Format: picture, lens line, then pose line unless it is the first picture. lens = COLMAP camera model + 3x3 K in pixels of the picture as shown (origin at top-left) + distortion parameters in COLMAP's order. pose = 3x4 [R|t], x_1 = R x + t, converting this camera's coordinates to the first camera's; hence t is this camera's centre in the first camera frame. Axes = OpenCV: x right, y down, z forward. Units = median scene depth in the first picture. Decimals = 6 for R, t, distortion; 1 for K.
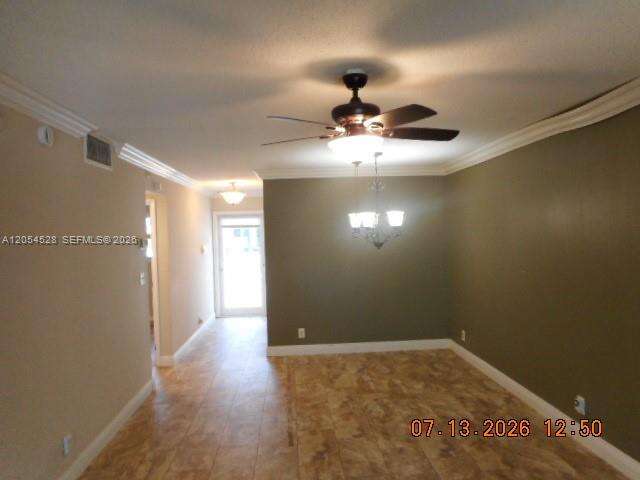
lens RADIAL K [[480.1, 0, 321.7], [0, 480.1, 238.5], [0, 0, 1]] dist [0.004651, 0.006363]
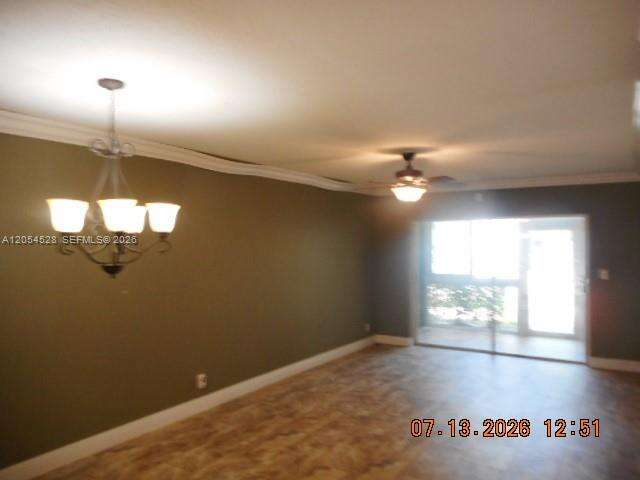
lens RADIAL K [[480.1, 0, 323.2], [0, 480.1, 242.5], [0, 0, 1]] dist [0.004651, 0.006363]
pose [[-0.801359, 0.040895, 0.596785, -0.515379], [0.043840, 0.998993, -0.009589, 0.002405], [-0.596575, 0.018479, -0.802344, 1.867787]]
